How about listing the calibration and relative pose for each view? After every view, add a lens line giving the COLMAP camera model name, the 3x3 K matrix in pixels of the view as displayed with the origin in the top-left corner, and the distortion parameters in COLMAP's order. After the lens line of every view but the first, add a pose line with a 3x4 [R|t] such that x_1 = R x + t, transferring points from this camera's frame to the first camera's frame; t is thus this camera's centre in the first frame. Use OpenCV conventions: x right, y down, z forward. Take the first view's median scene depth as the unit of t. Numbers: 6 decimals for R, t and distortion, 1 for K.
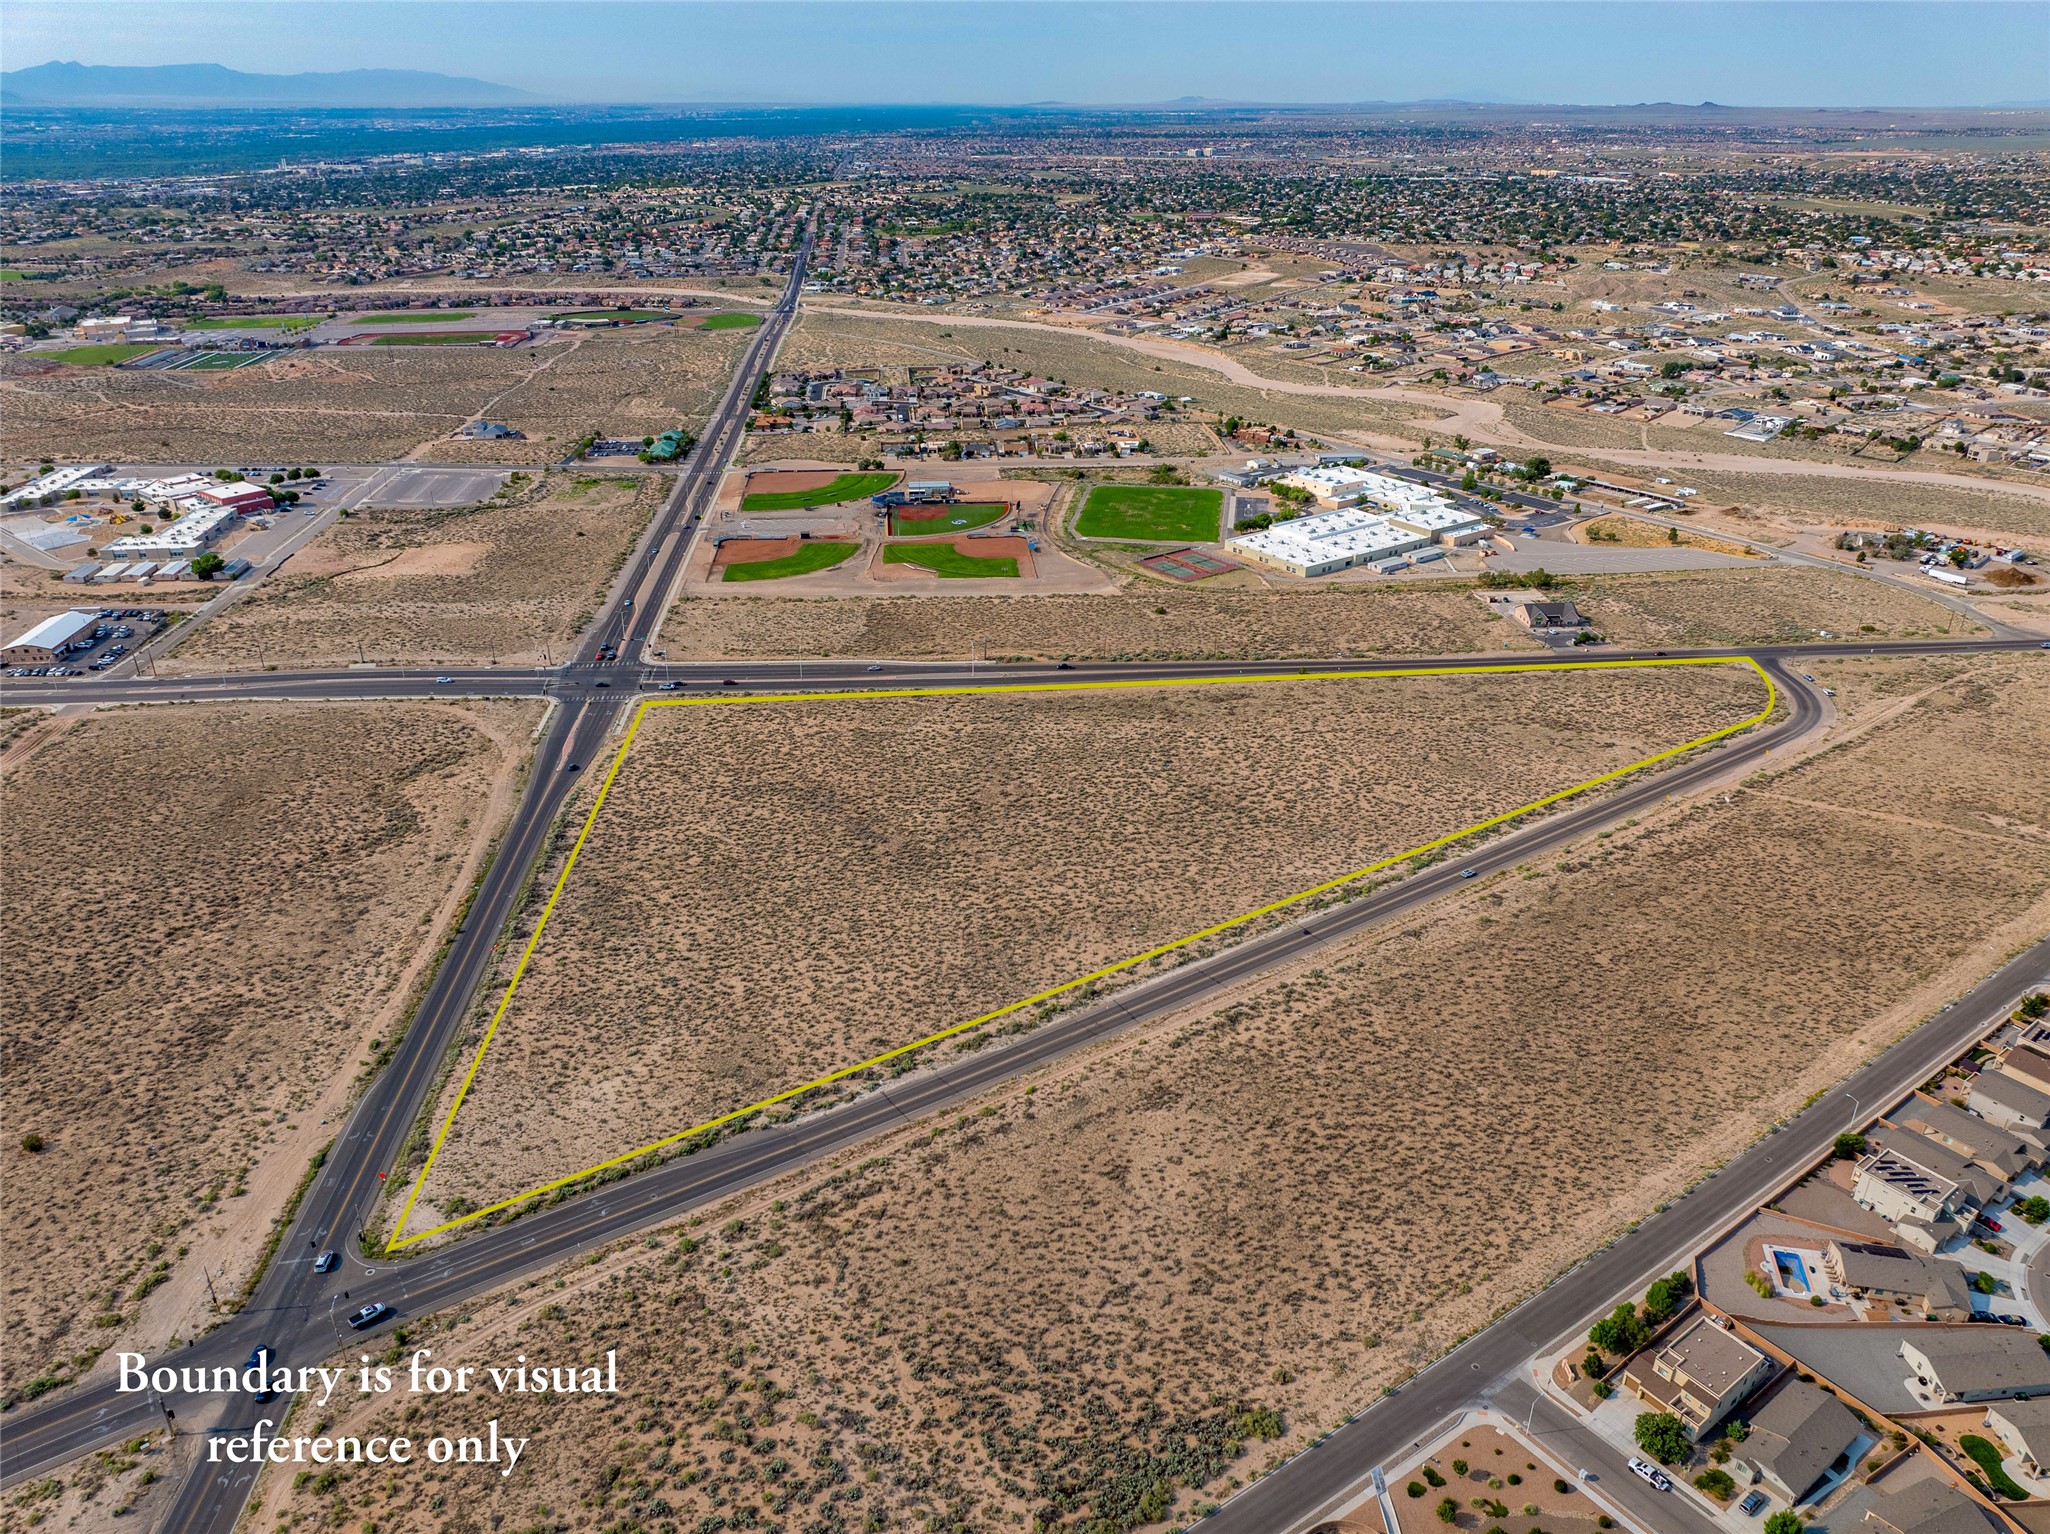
lens RADIAL K [[1447.0, 0, 1038.0], [0, 1447.0, 758.7], [0, 0, 1]] dist [-0.038202, 0.000445]
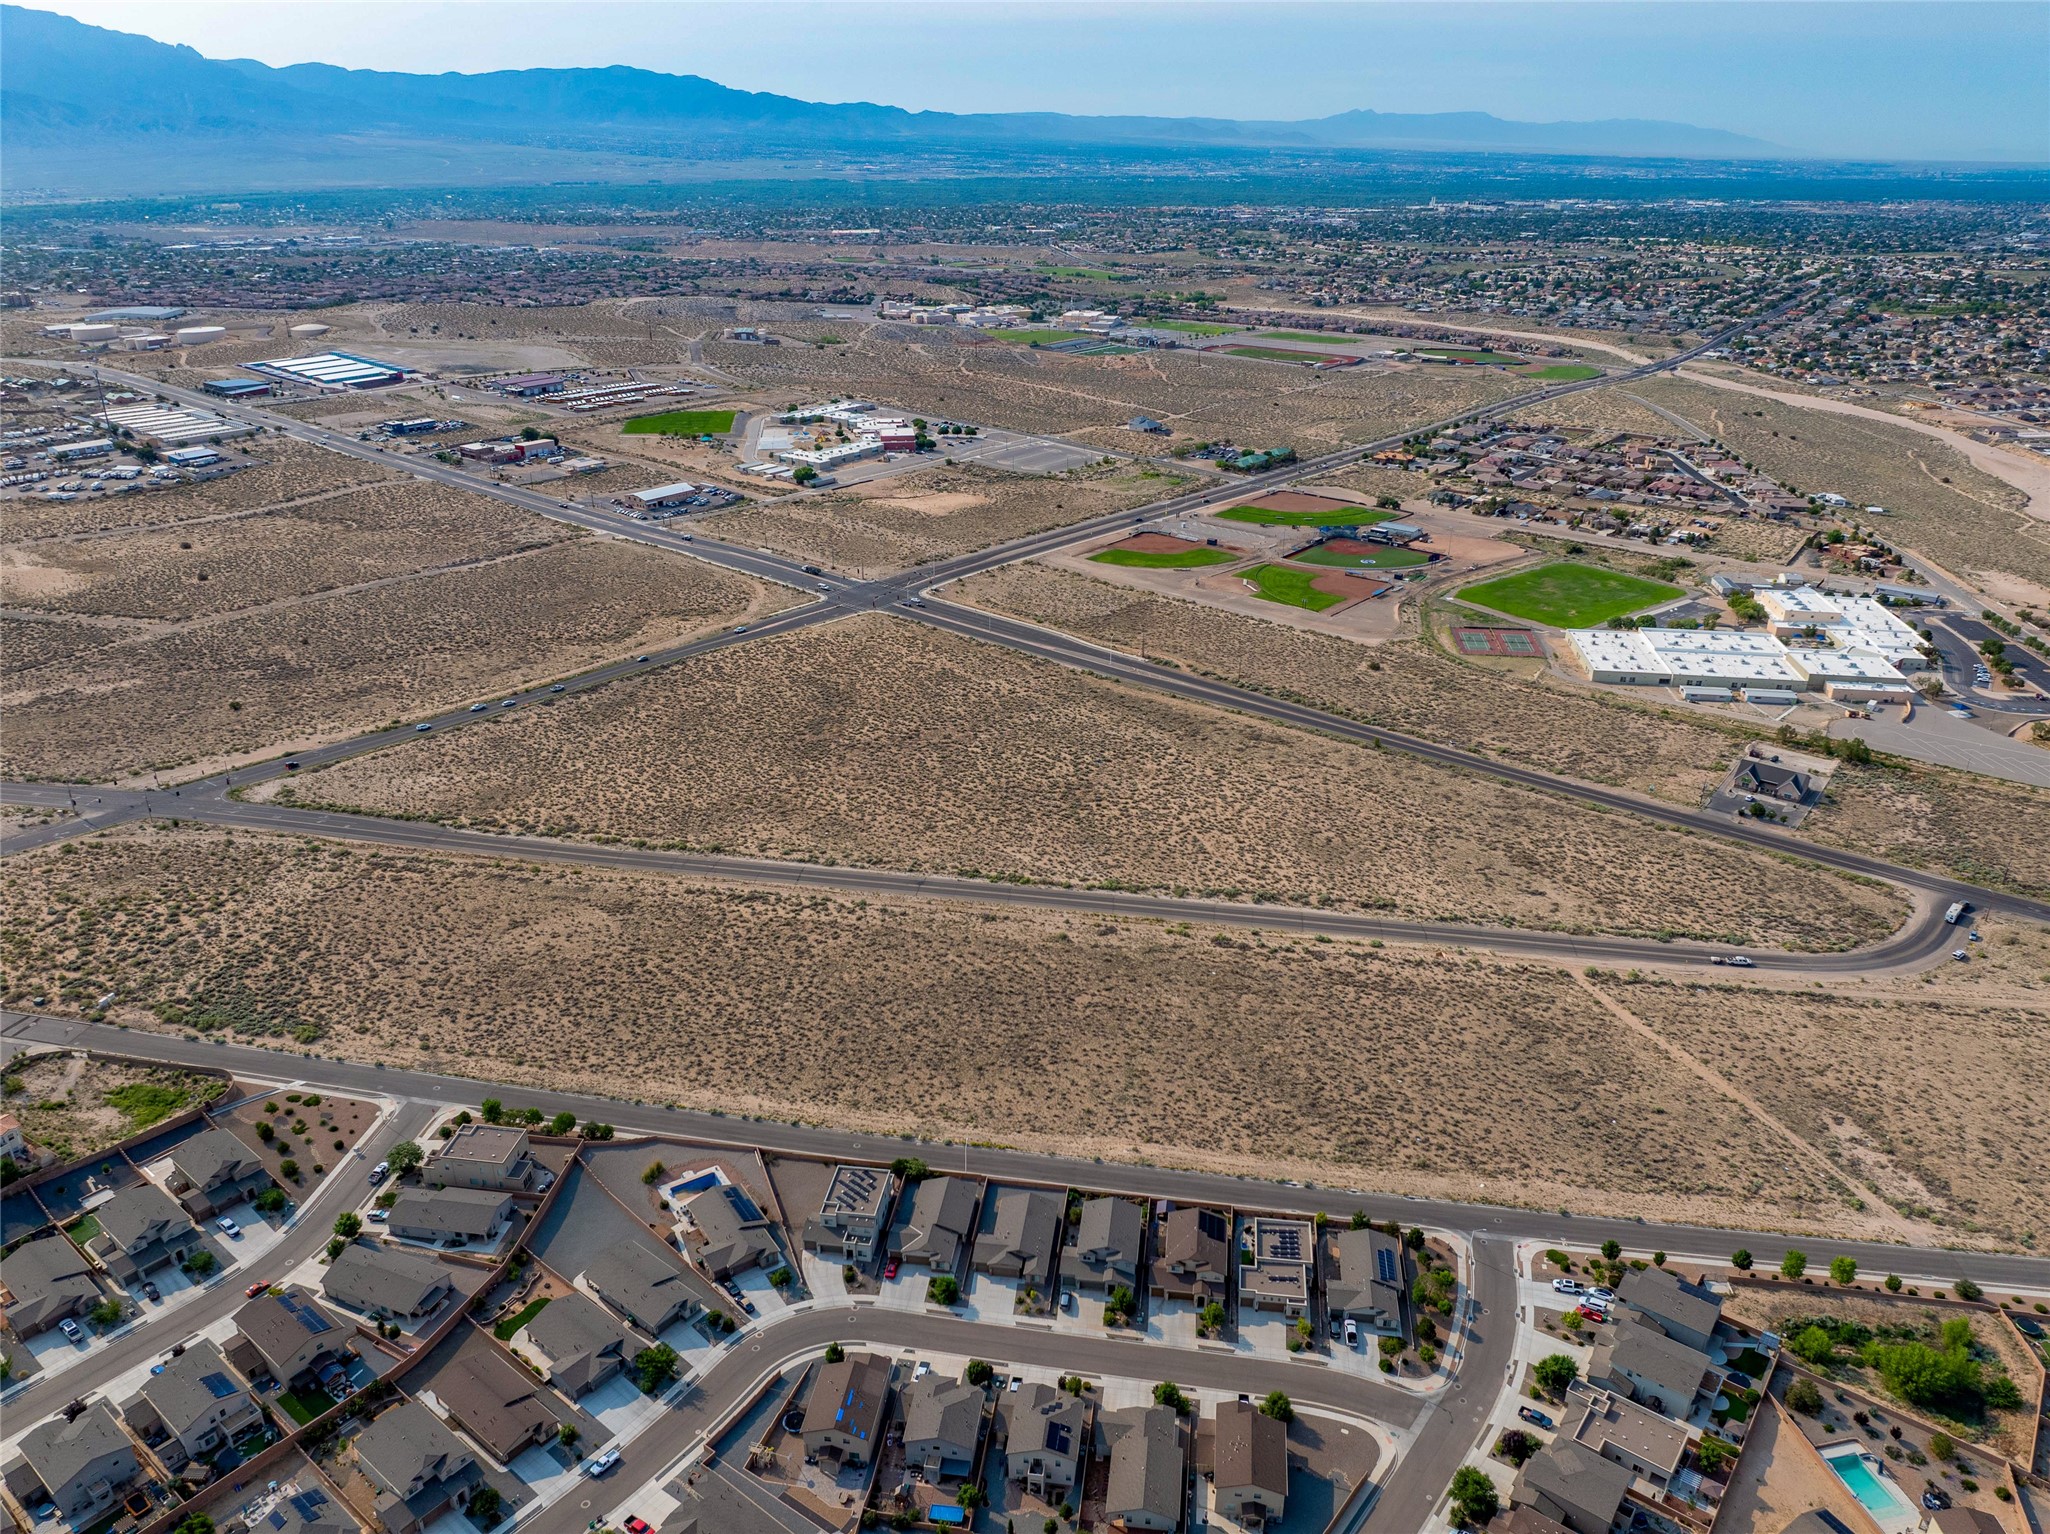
lens RADIAL K [[1447.0, 0, 1038.0], [0, 1447.0, 758.7], [0, 0, 1]] dist [-0.038202, 0.000445]
pose [[0.721172, 0.276147, -0.635338, 0.393849], [-0.294732, 0.952279, 0.079354, -0.037097], [0.626932, 0.130027, 0.768146, 0.075536]]
